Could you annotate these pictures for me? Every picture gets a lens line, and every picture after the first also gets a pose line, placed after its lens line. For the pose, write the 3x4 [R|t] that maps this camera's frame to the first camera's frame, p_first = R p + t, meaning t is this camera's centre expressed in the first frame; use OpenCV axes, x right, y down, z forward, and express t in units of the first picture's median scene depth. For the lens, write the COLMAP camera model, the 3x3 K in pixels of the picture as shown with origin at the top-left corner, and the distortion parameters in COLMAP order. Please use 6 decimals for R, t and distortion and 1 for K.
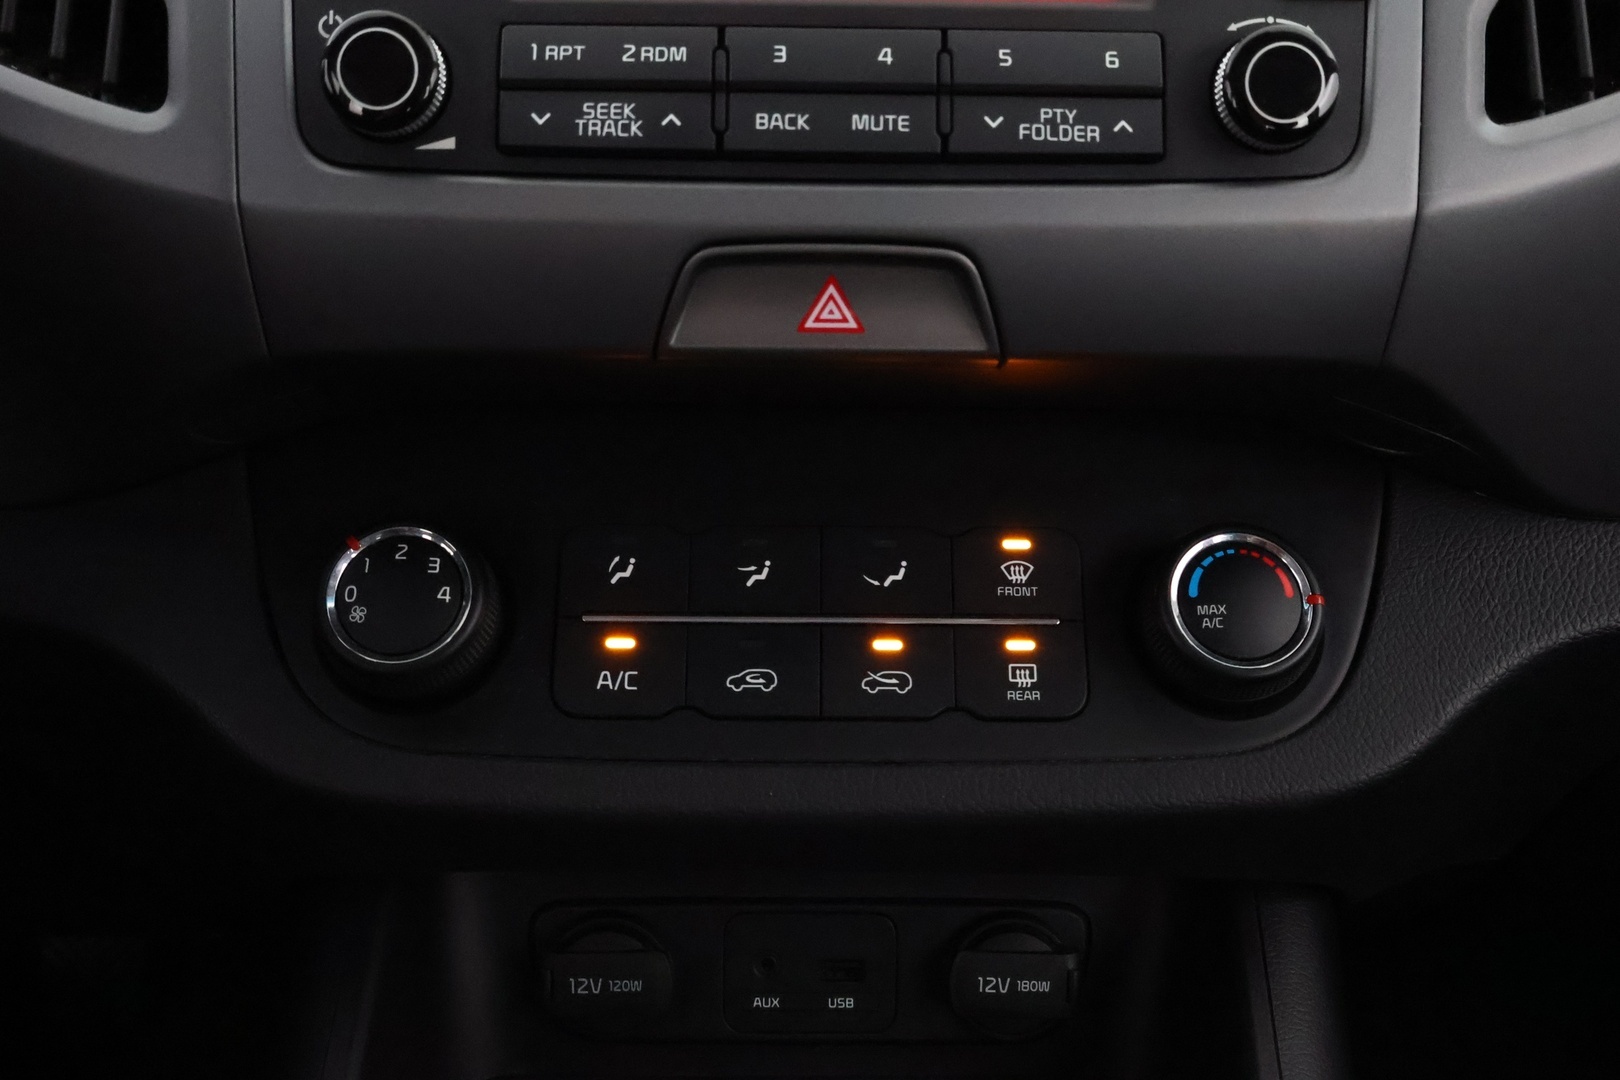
lens RADIAL K [[1707.7, 0, 810.0], [0, 1707.7, 540.0], [0, 0, 1]] dist [0.017803, 0.015359]
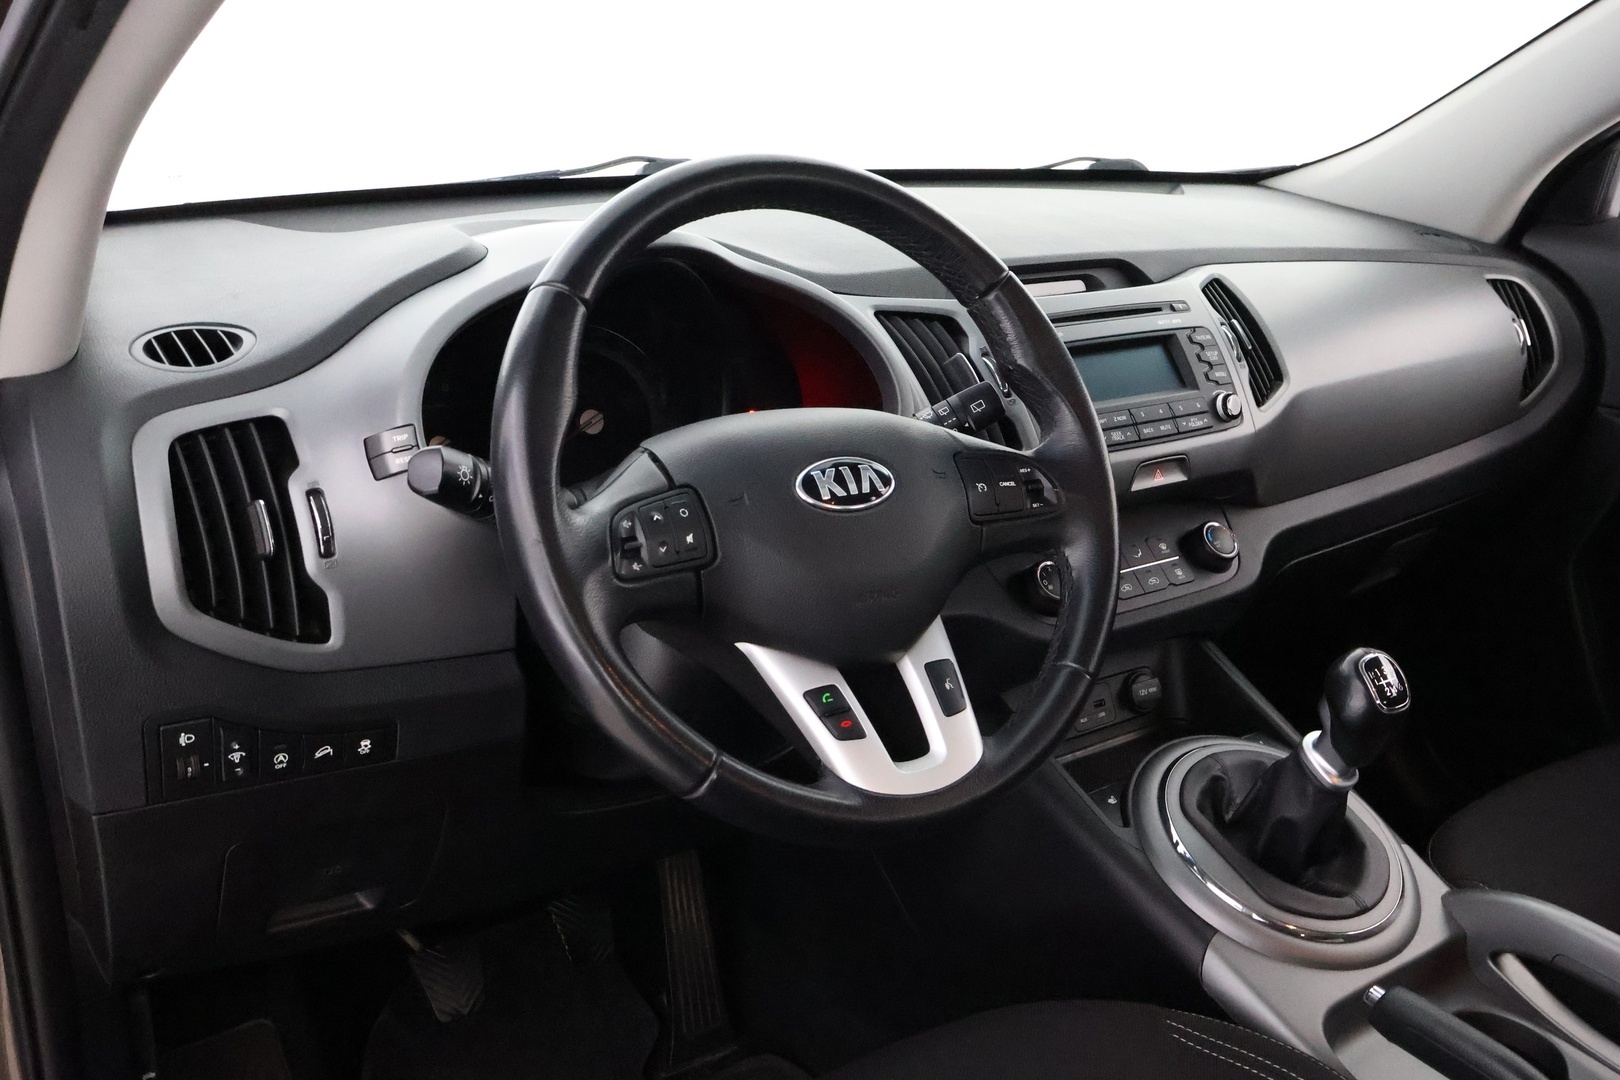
lens RADIAL K [[1525.7, 0, 865.5], [0, 1525.7, 506.6], [0, 0, 1]] dist [0.000947, 0.000818]
pose [[0.803963, -0.164082, 0.571594, -2.545486], [0.258385, 0.962094, -0.087247, 0.065569], [-0.535612, 0.217835, 0.815885, -1.479102]]
